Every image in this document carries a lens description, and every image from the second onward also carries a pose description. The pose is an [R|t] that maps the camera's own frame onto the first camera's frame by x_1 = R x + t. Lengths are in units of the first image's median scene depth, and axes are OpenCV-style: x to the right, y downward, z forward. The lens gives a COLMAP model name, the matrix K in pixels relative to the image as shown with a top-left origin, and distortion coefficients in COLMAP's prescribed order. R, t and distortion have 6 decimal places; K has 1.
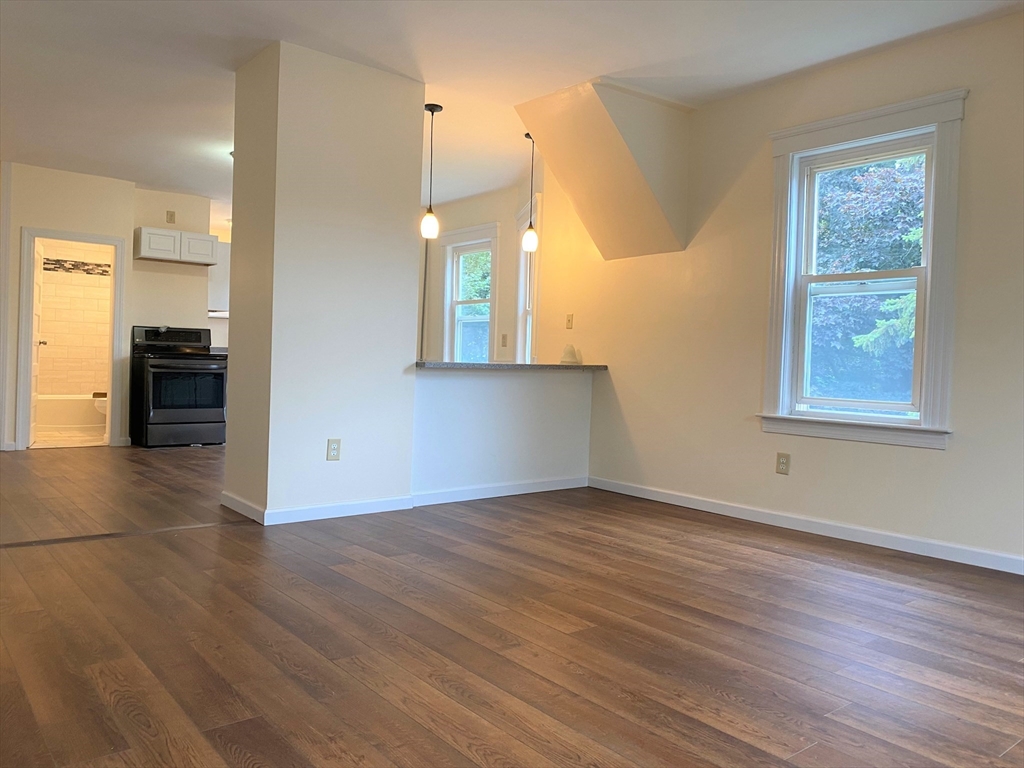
lens RADIAL K [[778.8, 0, 512.8], [0, 778.8, 375.5], [0, 0, 1]] dist [0.012483, -0.007445]
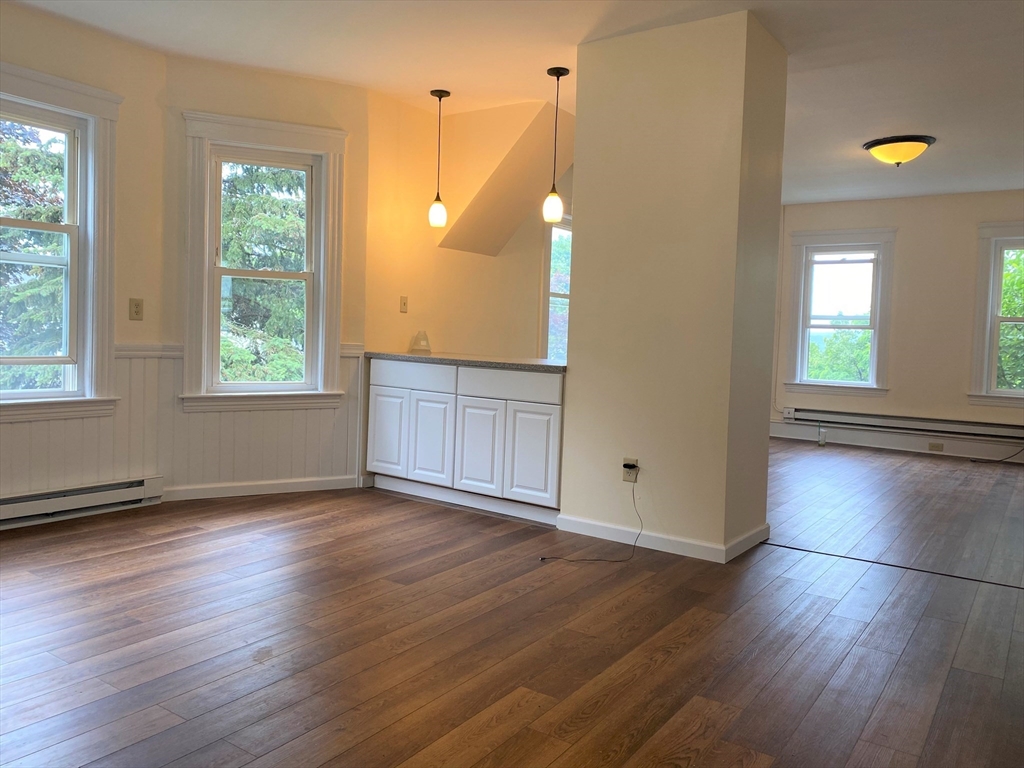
lens RADIAL K [[815.7, 0, 514.2], [0, 815.7, 367.1], [0, 0, 1]] dist [0.040060, -0.001544]
pose [[-0.284431, -0.079668, 0.955380, -1.341501], [-0.028586, 0.996803, 0.074612, -0.109140], [-0.958270, -0.006089, -0.285799, 1.748898]]
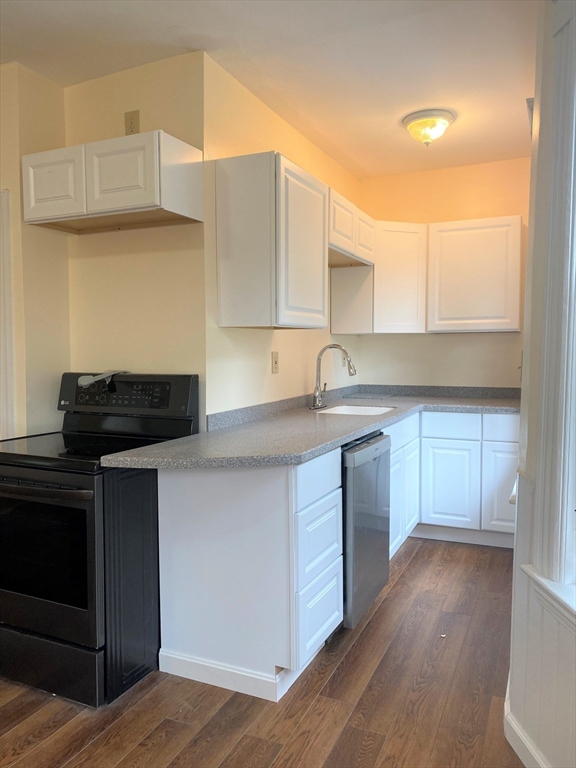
lens RADIAL K [[591.0, 0, 292.4], [0, 591.0, 383.8], [0, 0, 1]] dist [0.056992, -0.057025]
pose [[0.450456, 0.022850, -0.892506, -0.190531], [0.006141, 0.999569, 0.028690, -0.136720], [0.892778, -0.018405, 0.450121, 1.966161]]
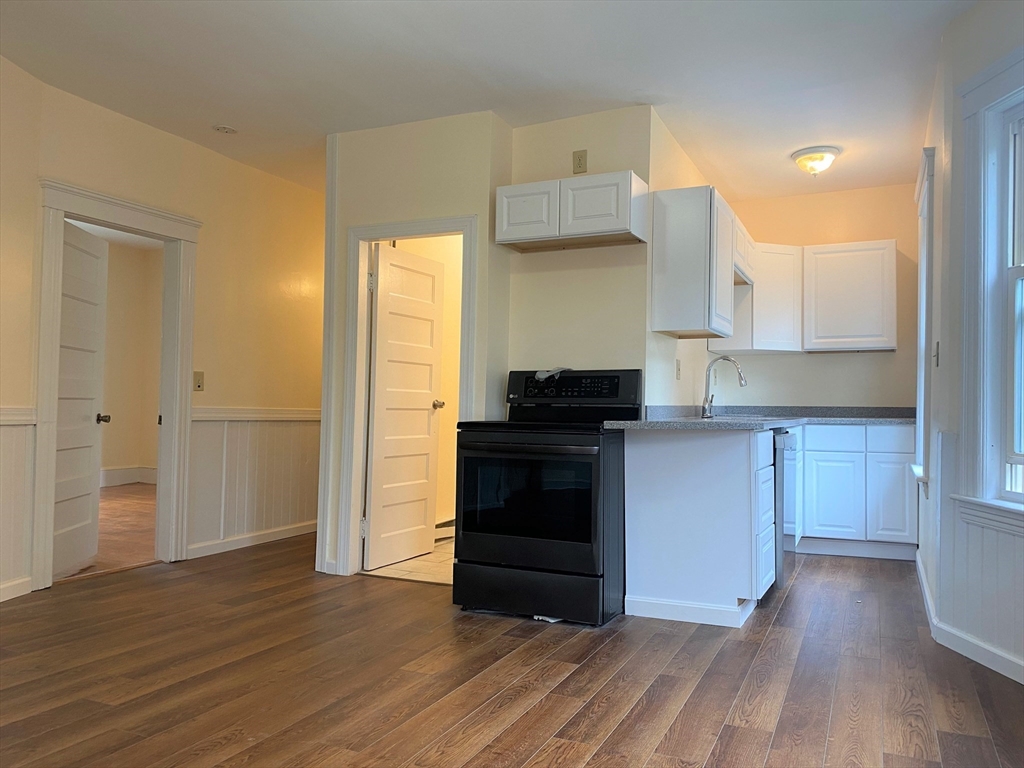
lens RADIAL K [[798.3, 0, 520.3], [0, 798.3, 380.2], [0, 0, 1]] dist [0.046580, -0.009777]
pose [[0.451659, -0.054340, -0.890534, 0.036099], [-0.009012, 0.997815, -0.065457, -0.042071], [0.892145, 0.037590, 0.450182, 1.543883]]
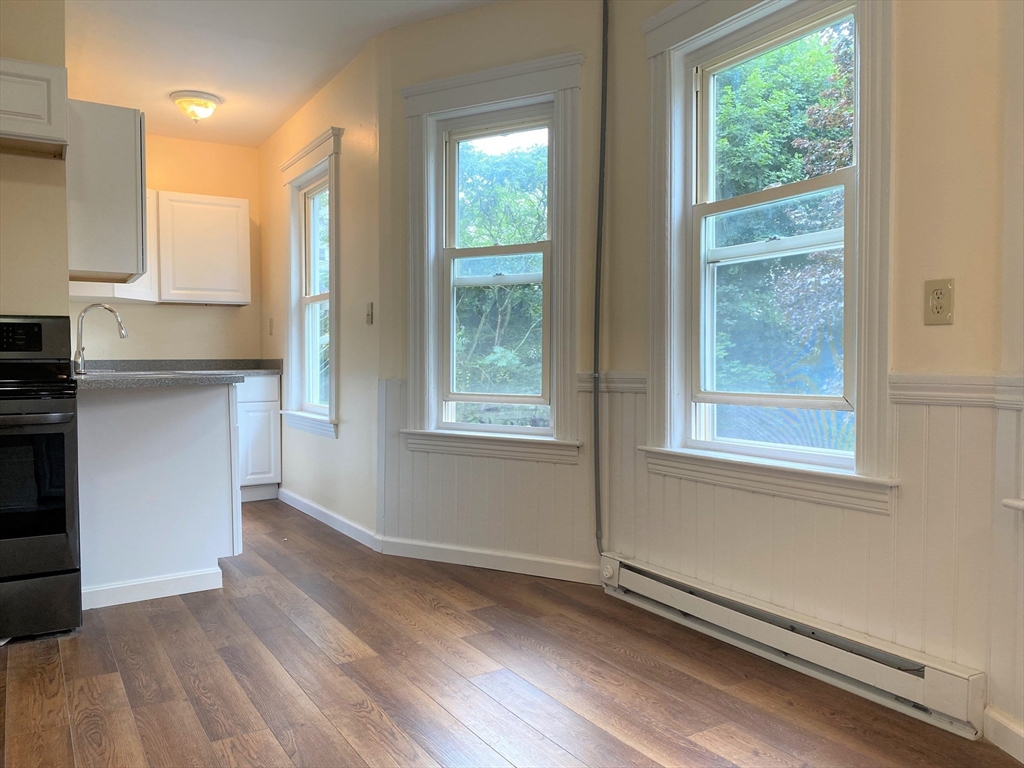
lens RADIAL K [[798.3, 0, 520.3], [0, 798.3, 380.2], [0, 0, 1]] dist [0.046580, -0.009777]
pose [[0.991589, -0.033171, -0.125105, -0.241275], [0.034282, 0.999390, 0.006735, -0.046924], [0.124805, -0.010967, 0.992121, 1.345005]]
